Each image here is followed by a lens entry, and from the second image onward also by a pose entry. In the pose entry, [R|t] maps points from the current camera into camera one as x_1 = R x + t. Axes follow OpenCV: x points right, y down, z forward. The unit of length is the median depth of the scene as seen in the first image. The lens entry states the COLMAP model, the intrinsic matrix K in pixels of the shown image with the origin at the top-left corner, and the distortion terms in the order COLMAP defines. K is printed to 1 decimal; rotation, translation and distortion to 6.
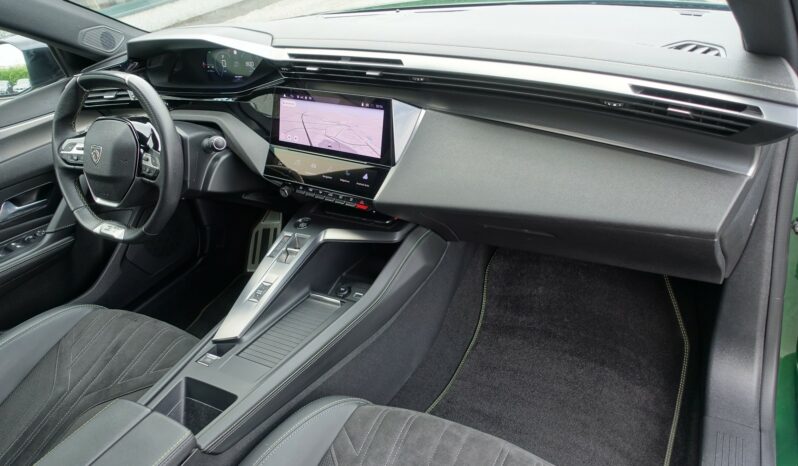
lens RADIAL K [[519.7, 0, 399.0], [0, 519.7, 233.0], [0, 0, 1]] dist [-0.020728, -0.001184]
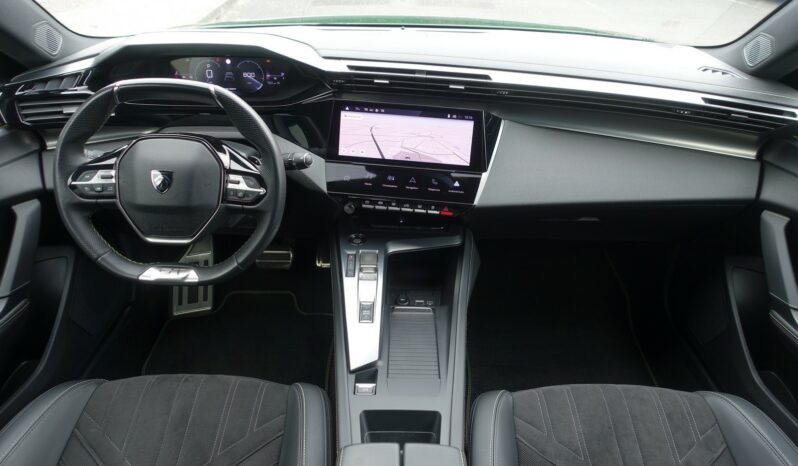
lens RADIAL K [[533.6, 0, 399.0], [0, 533.6, 233.0], [0, 0, 1]] dist [-0.004645, 0.000168]
pose [[0.882108, -0.114289, 0.456972, -0.659946], [0.127858, 0.991792, 0.001239, -0.025087], [-0.453363, 0.057335, 0.889480, 0.090606]]
